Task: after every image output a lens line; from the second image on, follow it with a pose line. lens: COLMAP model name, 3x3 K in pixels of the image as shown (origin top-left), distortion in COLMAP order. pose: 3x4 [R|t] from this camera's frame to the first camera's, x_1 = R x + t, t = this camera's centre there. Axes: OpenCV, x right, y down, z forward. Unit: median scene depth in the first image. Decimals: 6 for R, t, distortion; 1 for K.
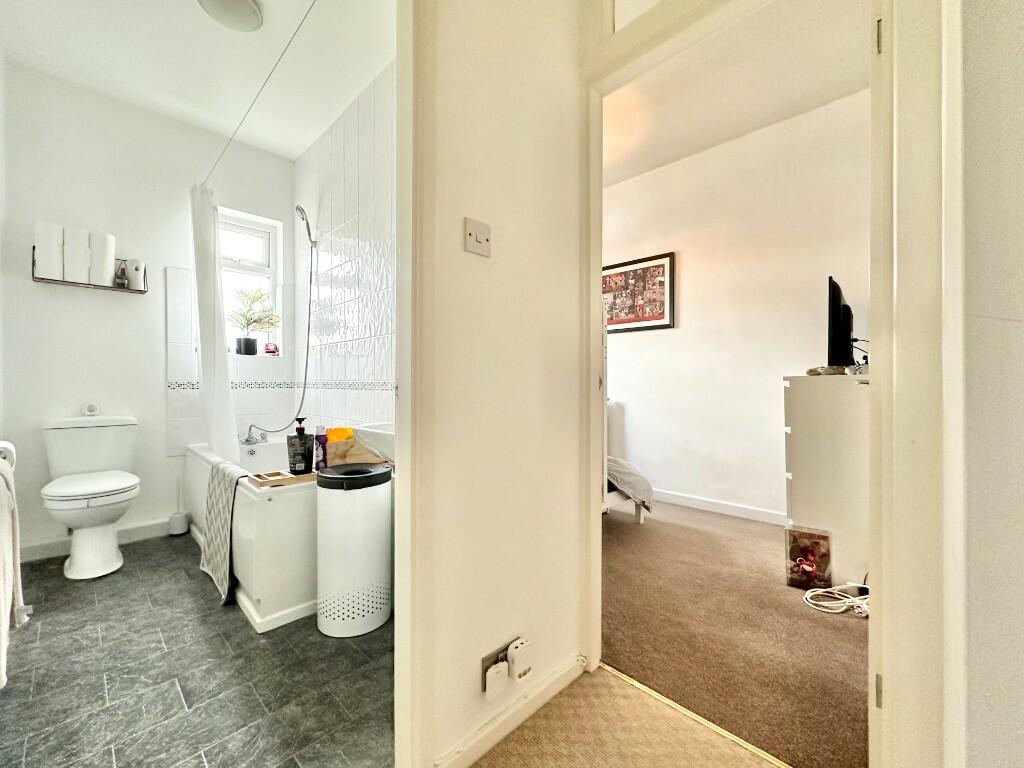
lens RADIAL K [[422.3, 0, 512.0], [0, 422.3, 384.0], [0, 0, 1]] dist [-0.001103, -0.000231]
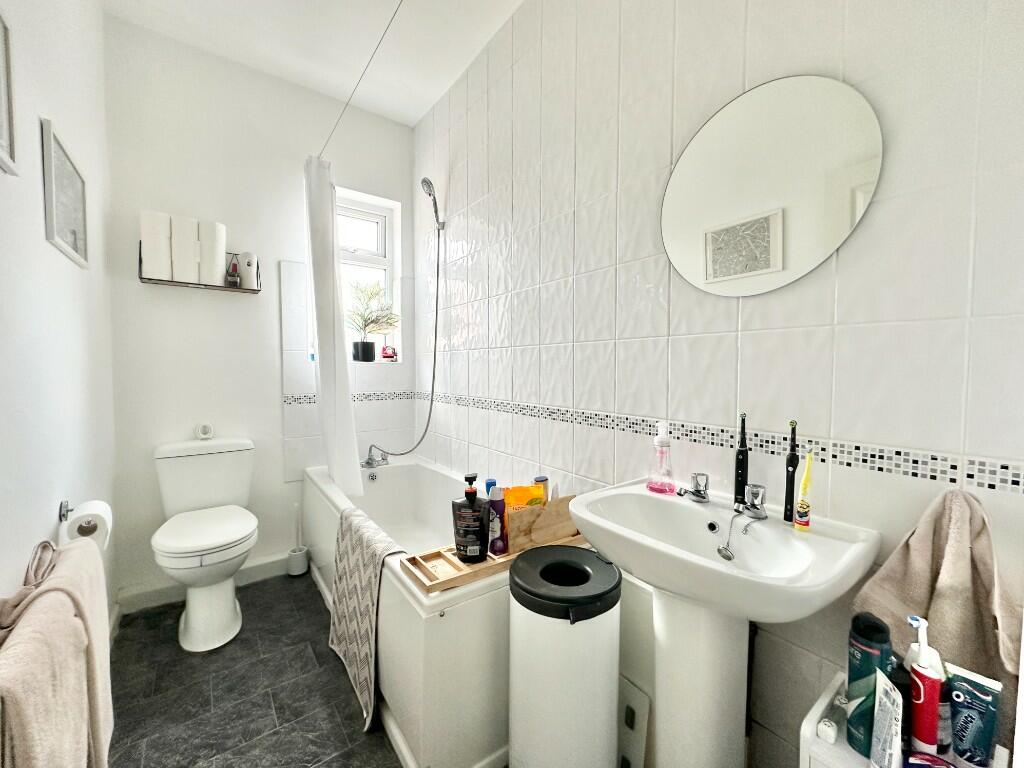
lens RADIAL K [[410.4, 0, 513.2], [0, 410.4, 383.7], [0, 0, 1]] dist [-0.000319, -0.003797]
pose [[0.988022, 0.009219, -0.154038, -0.338199], [-0.003780, 0.999360, 0.035564, -0.091289], [0.154267, -0.034556, 0.987425, 0.372986]]
